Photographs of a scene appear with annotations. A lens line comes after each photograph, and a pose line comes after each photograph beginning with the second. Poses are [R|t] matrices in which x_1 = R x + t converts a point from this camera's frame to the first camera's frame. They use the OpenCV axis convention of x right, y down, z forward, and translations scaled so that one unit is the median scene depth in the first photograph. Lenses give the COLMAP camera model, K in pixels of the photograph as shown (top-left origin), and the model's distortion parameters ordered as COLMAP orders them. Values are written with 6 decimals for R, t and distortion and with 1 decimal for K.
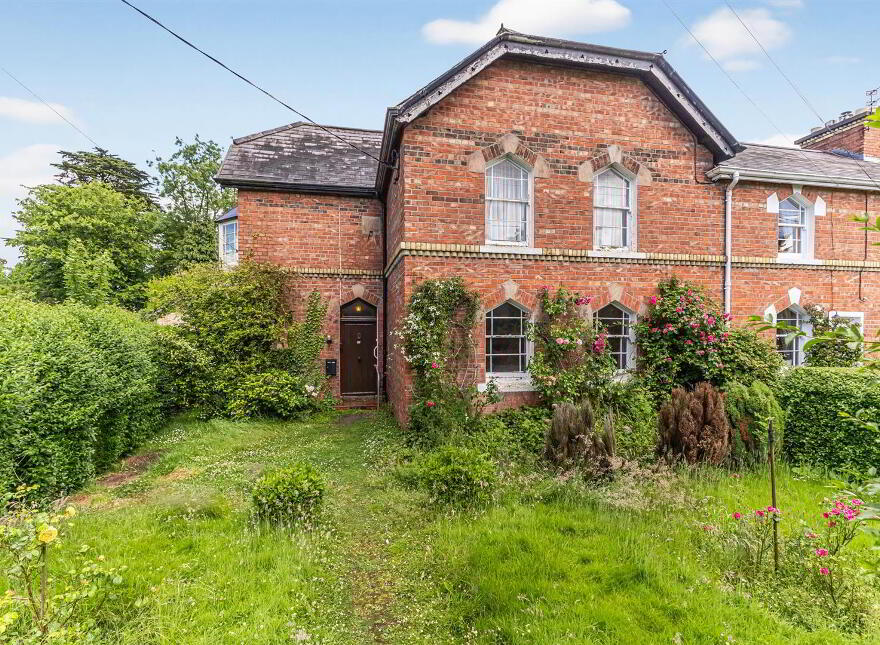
lens RADIAL K [[425.2, 0, 444.9], [0, 425.2, 330.3], [0, 0, 1]] dist [0.011675, -0.000447]
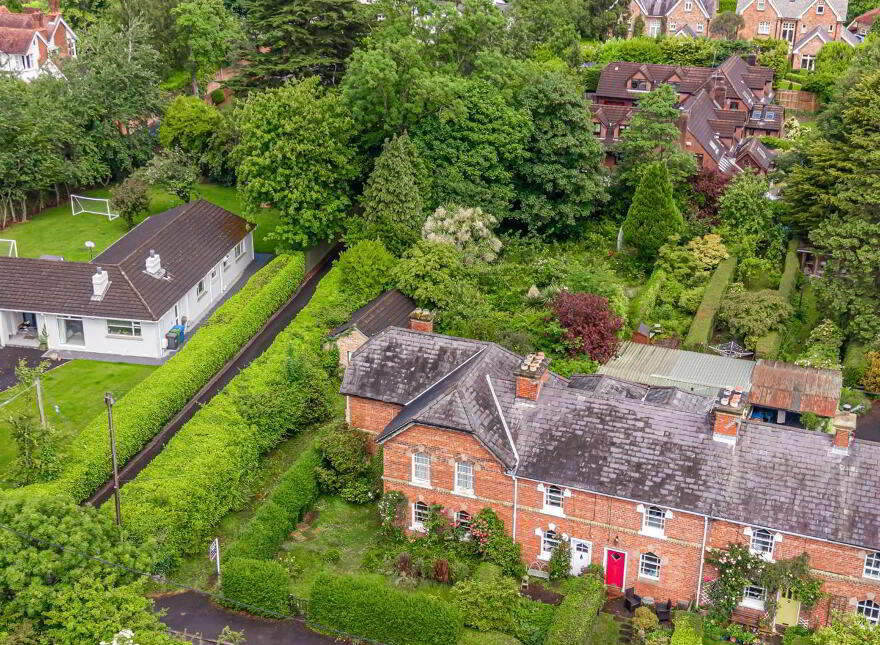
lens RADIAL K [[1146.1, 0, 436.6], [0, 1146.1, 327.5], [0, 0, 1]] dist [0.233062, -0.838379]
pose [[0.835966, 0.224355, -0.500825, 3.244168], [-0.019991, 0.924457, 0.380762, -3.442751], [0.548417, -0.308292, 0.777300, -3.771662]]
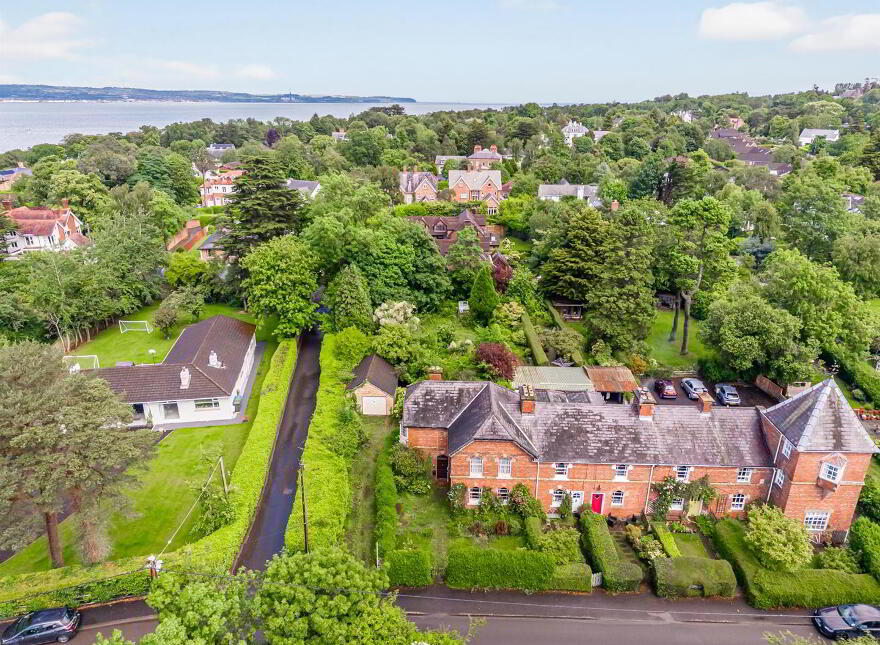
lens RADIAL K [[579.2, 0, 440.0], [0, 579.2, 326.8], [0, 0, 1]] dist [0.046039, -0.068962]
pose [[0.970124, 0.090752, -0.224996, 0.885967], [-0.009086, 0.940341, 0.340113, -3.242371], [0.242439, -0.327907, 0.913072, -3.530077]]
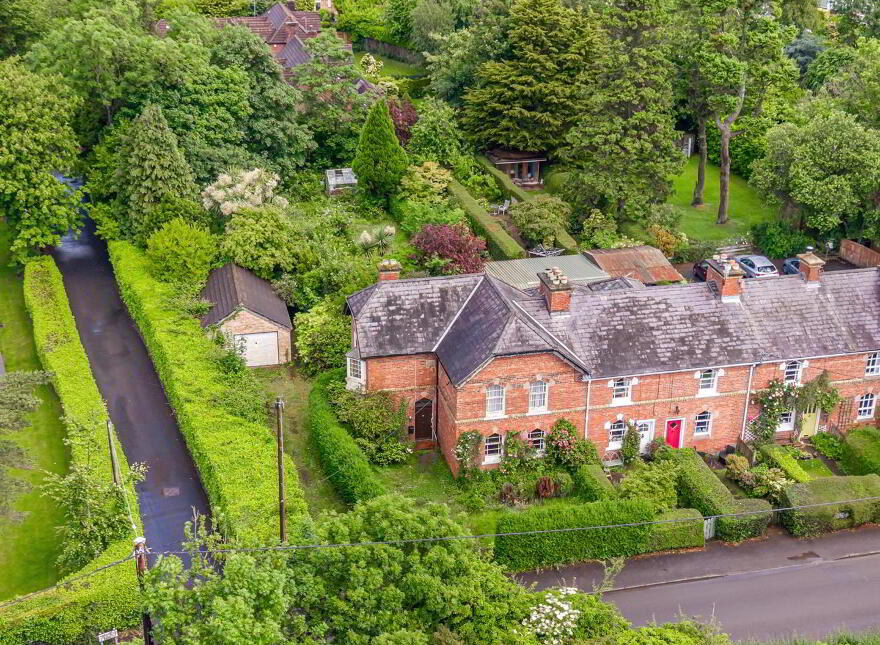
lens RADIAL K [[1146.1, 0, 436.6], [0, 1146.1, 327.5], [0, 0, 1]] dist [0.233062, -0.838379]
pose [[0.999874, -0.000999, 0.015873, -0.300199], [-0.005450, 0.916100, 0.400913, -3.279250], [-0.014942, -0.400948, 0.915979, -4.896974]]
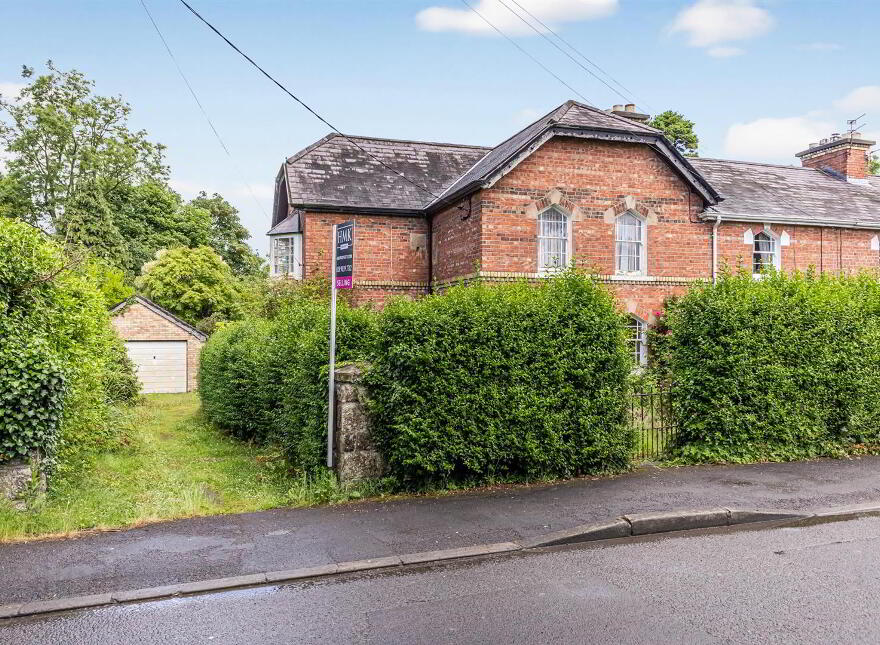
lens RADIAL K [[683.5, 0, 437.0], [0, 683.5, 326.8], [0, 0, 1]] dist [0.056289, -0.069203]
pose [[0.994241, -0.001286, 0.107162, -0.413680], [0.003164, 0.999844, -0.017363, 0.008203], [-0.107123, 0.017602, 0.994090, -1.015817]]
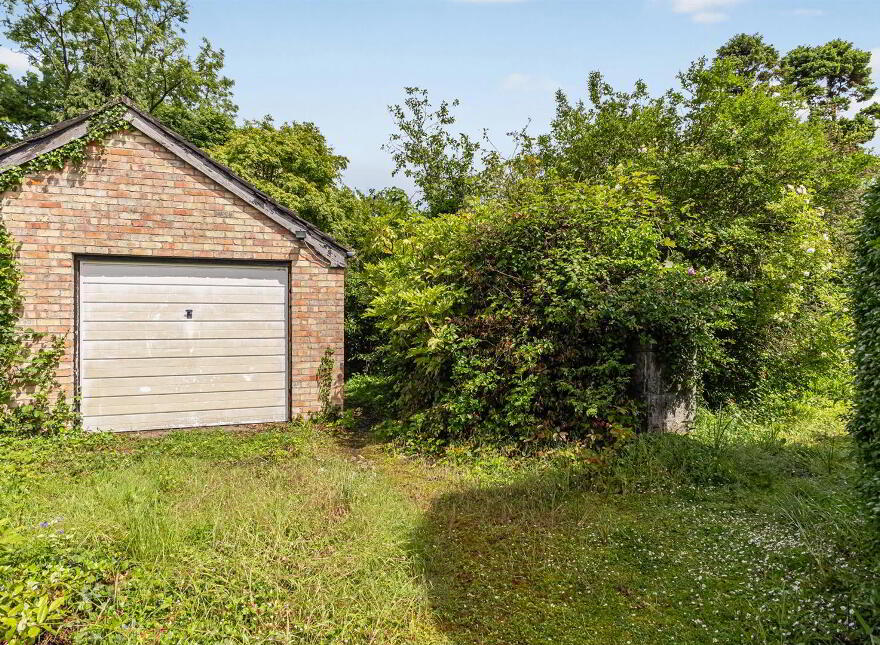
lens RADIAL K [[579.2, 0, 440.0], [0, 579.2, 326.8], [0, 0, 1]] dist [0.046039, -0.068962]
pose [[0.997882, -0.006561, 0.064719, -1.116843], [0.007368, 0.999898, -0.012234, 0.130900], [-0.064632, 0.012685, 0.997829, 1.623031]]
